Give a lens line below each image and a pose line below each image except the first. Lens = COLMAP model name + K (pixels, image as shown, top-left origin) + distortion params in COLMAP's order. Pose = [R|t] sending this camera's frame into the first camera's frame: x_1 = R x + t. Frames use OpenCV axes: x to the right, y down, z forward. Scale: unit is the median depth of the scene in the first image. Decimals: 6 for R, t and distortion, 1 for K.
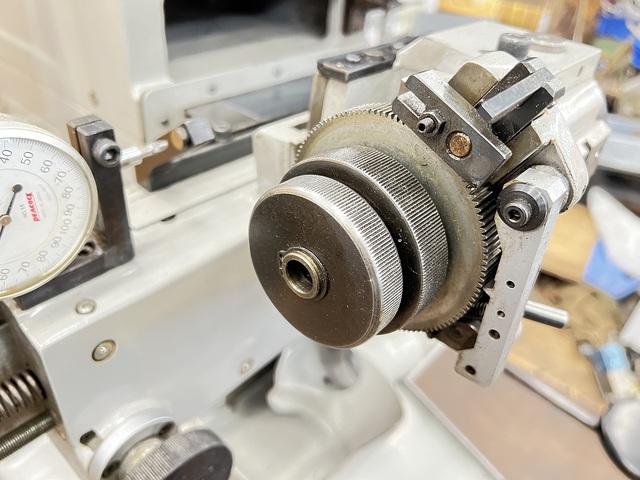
lens RADIAL K [[486.5, 0, 318.9], [0, 486.5, 242.5], [0, 0, 1]] dist [0.058963, -0.078896]
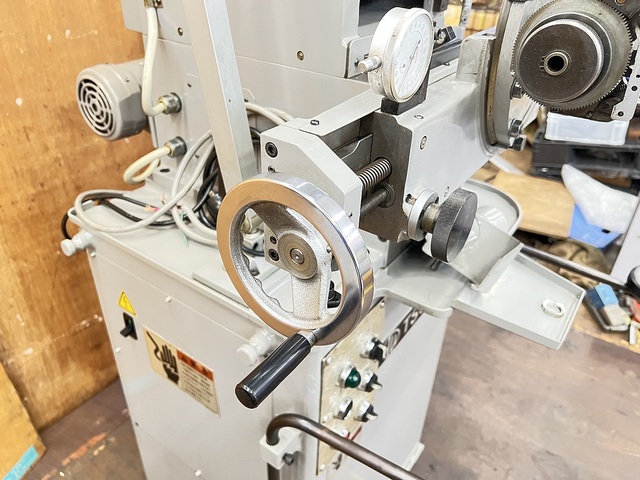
lens RADIAL K [[486.5, 0, 318.9], [0, 486.5, 242.5], [0, 0, 1]] dist [0.058963, -0.078896]
pose [[0.991829, -0.103222, 0.074974, -0.574410], [0.107581, 0.992583, -0.056619, 0.372728], [-0.068574, 0.064222, 0.995577, -0.478410]]
